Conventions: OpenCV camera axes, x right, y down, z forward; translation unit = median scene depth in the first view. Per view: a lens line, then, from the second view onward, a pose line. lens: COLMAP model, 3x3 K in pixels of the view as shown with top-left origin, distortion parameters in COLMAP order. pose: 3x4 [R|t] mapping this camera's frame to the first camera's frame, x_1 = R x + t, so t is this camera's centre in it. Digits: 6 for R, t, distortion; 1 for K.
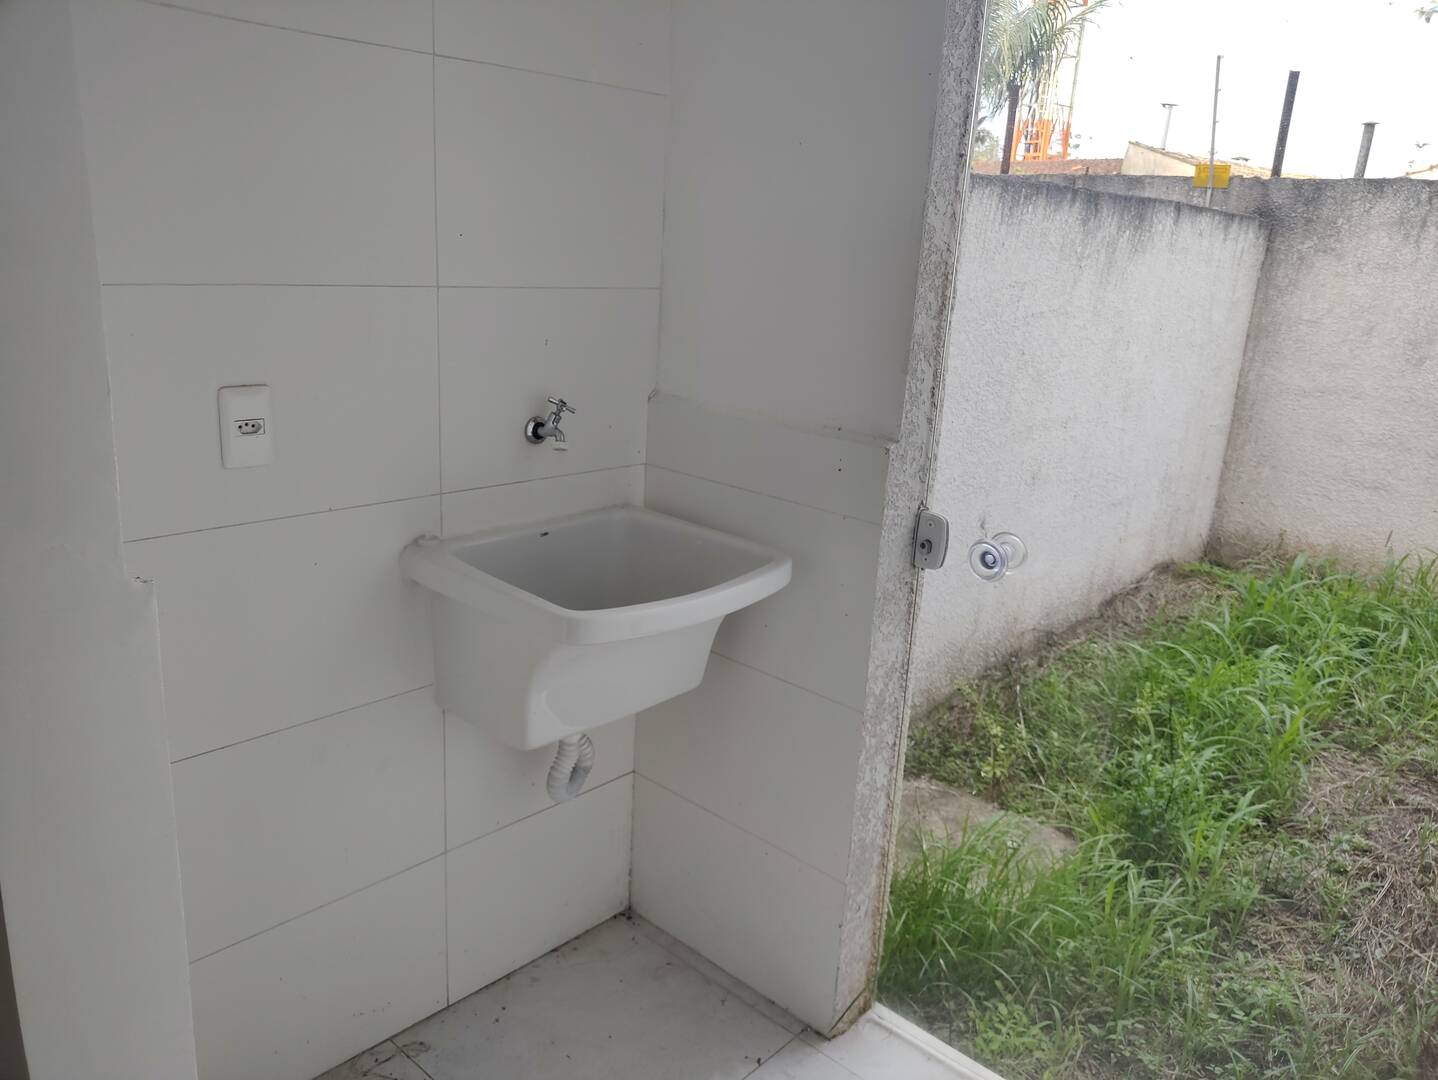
lens RADIAL K [[1106.1, 0, 735.3], [0, 1106.1, 539.6], [0, 0, 1]] dist [0.123136, -0.199902]
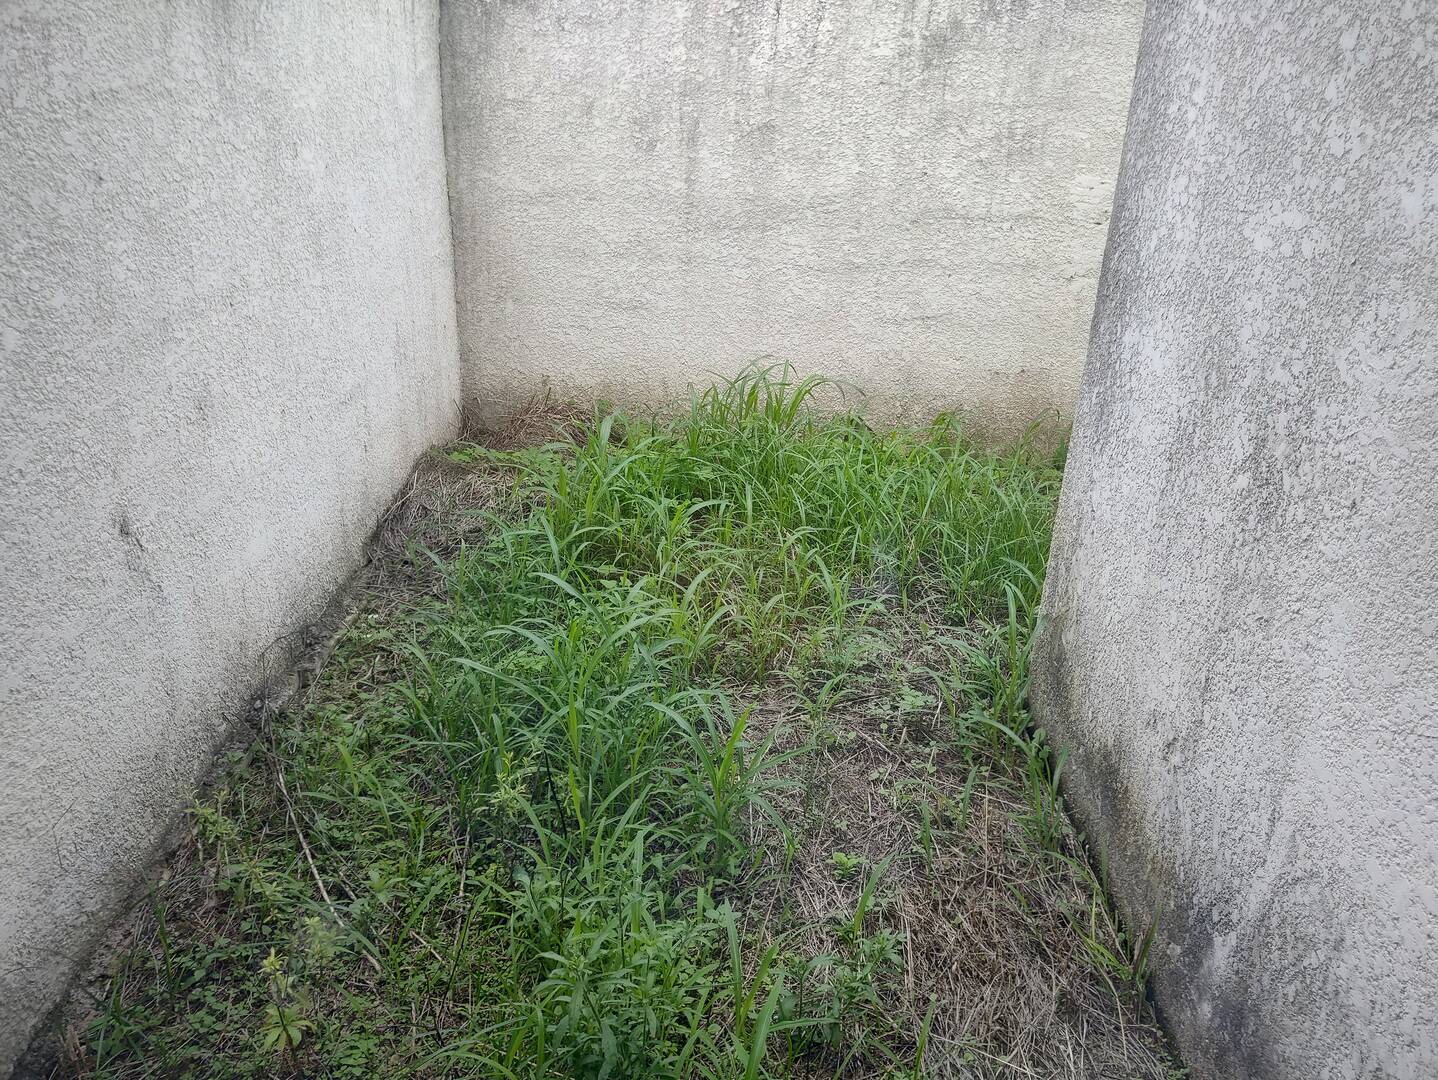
lens RADIAL K [[1106.1, 0, 735.3], [0, 1106.1, 539.6], [0, 0, 1]] dist [0.123136, -0.199902]
pose [[0.760586, -0.287358, 0.582180, 0.094919], [0.193850, 0.956326, 0.218777, -0.048247], [-0.619621, -0.053543, 0.783072, 0.299571]]
